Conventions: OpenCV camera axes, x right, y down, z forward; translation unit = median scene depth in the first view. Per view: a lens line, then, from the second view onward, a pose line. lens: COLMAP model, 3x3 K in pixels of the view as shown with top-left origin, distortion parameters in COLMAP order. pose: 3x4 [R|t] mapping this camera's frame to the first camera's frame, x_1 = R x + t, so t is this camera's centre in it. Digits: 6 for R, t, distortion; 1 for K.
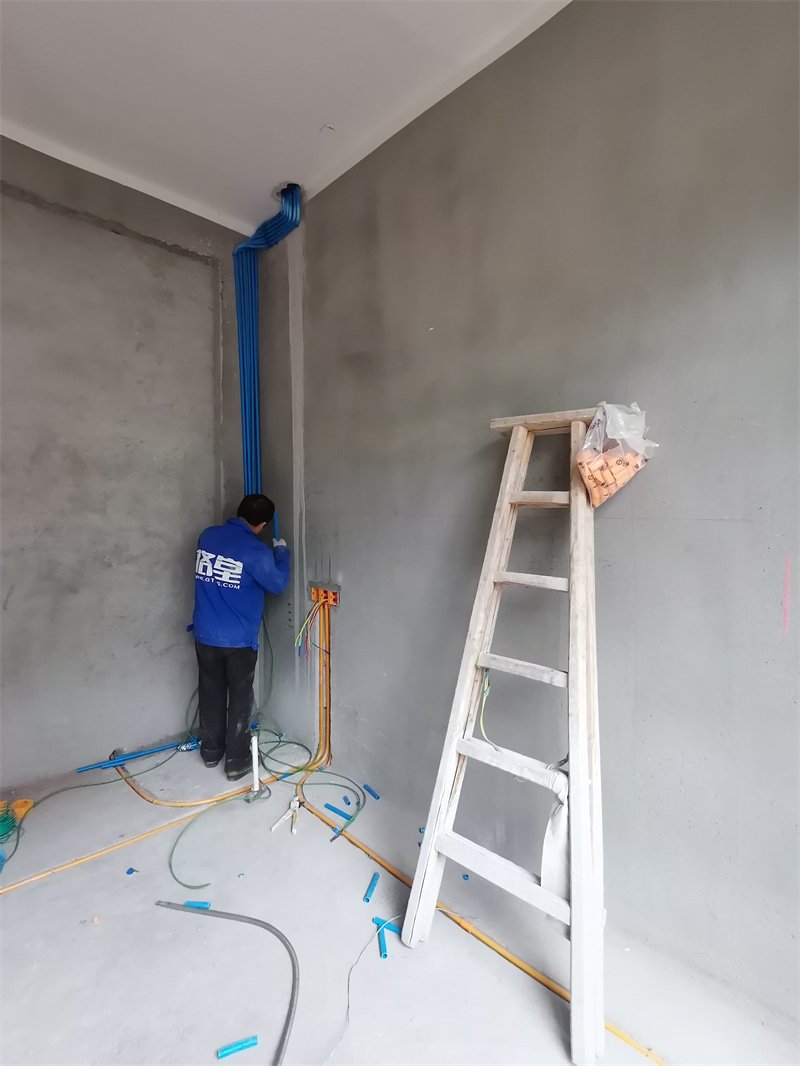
lens RADIAL K [[530.7, 0, 406.8], [0, 530.7, 529.4], [0, 0, 1]] dist [0.045887, -0.032409]
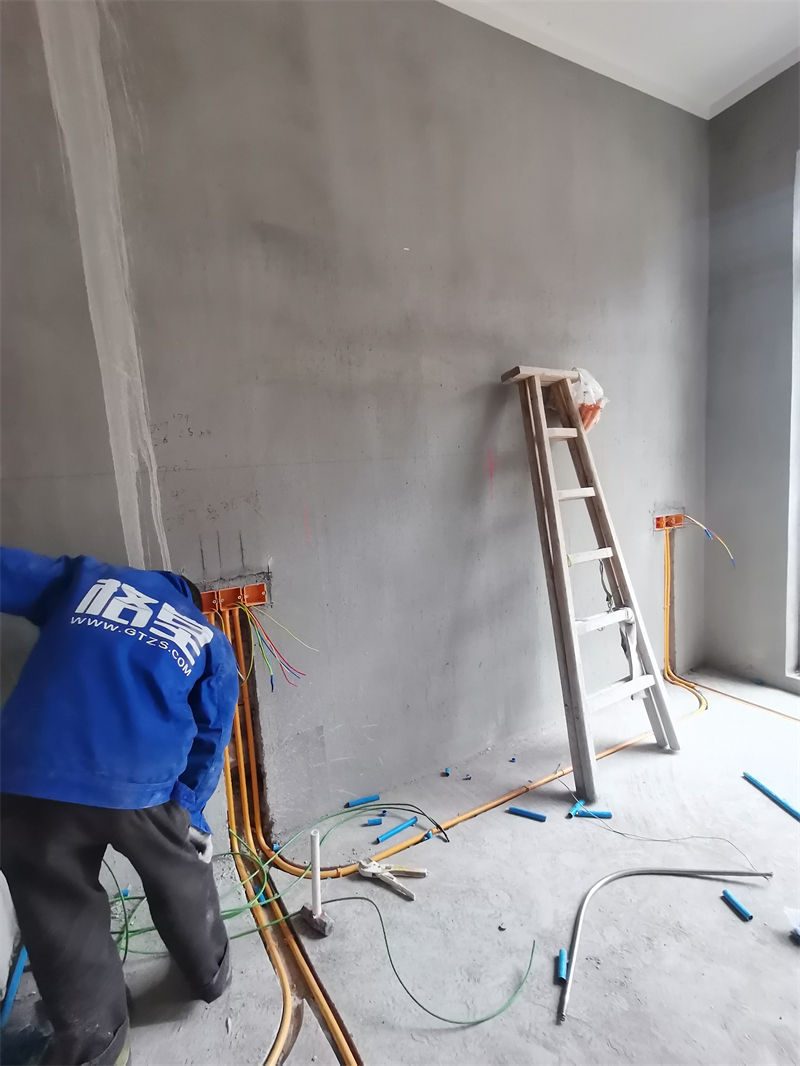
lens RADIAL K [[530.7, 0, 393.3], [0, 530.7, 523.1], [0, 0, 1]] dist [0.045887, -0.032409]
pose [[0.244232, -0.135191, 0.960247, -0.567985], [0.087958, 0.989241, 0.116901, -0.016025], [-0.965719, 0.055911, 0.253495, 0.521804]]
